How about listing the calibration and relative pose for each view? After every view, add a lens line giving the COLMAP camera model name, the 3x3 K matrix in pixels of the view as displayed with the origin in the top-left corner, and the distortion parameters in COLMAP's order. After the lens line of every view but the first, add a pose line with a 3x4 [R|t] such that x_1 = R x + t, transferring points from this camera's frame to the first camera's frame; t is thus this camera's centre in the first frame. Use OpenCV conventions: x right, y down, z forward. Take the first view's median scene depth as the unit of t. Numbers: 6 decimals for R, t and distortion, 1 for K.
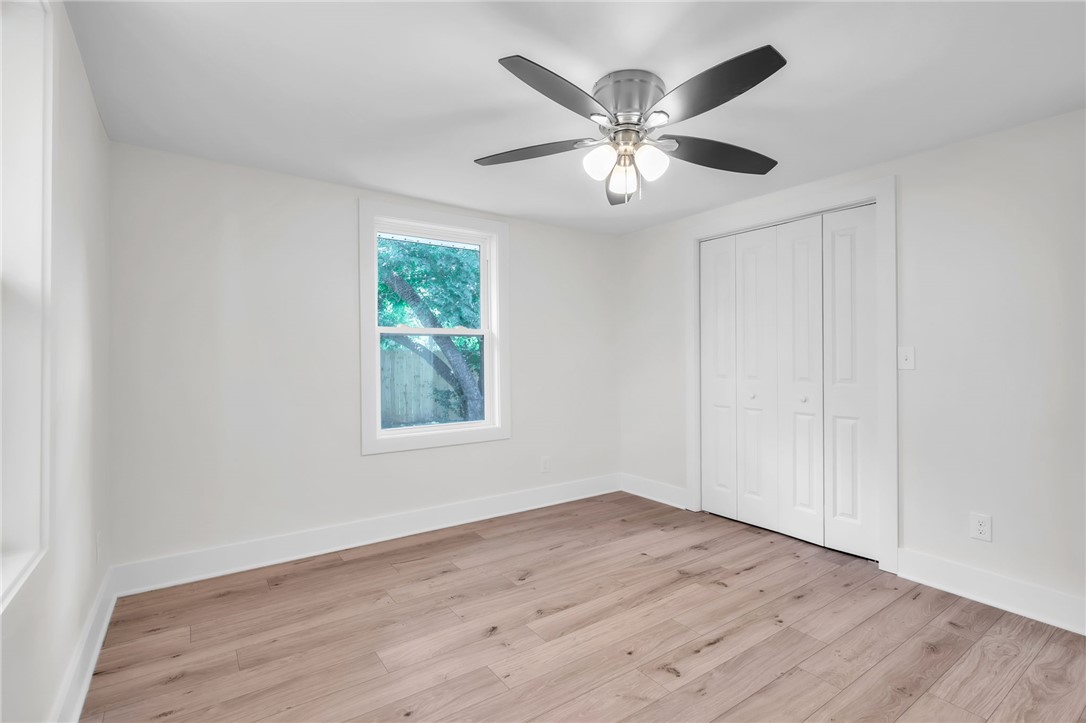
lens RADIAL K [[506.4, 0, 543.8], [0, 506.4, 357.8], [0, 0, 1]] dist [-0.002698, -0.000797]
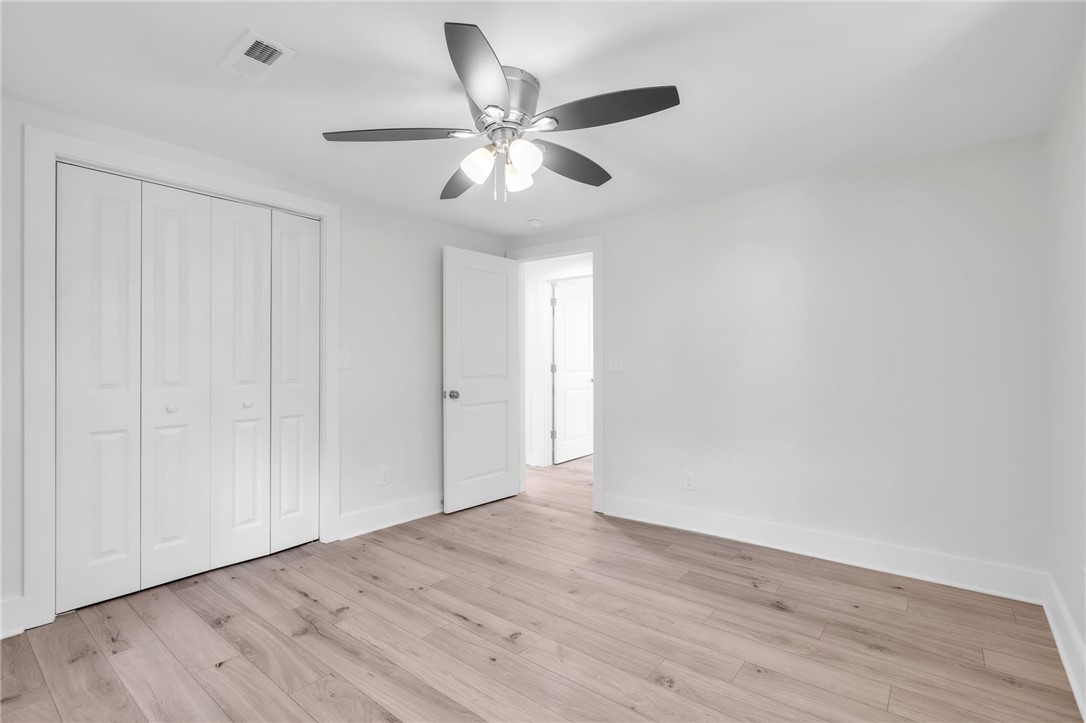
lens RADIAL K [[506.4, 0, 543.8], [0, 506.4, 360.2], [0, 0, 1]] dist [-0.002698, -0.000797]
pose [[-0.281571, 0.002206, 0.959538, -0.575941], [0.001120, 0.999997, -0.001971, 0.007007], [-0.959540, 0.000519, -0.281572, 0.858247]]
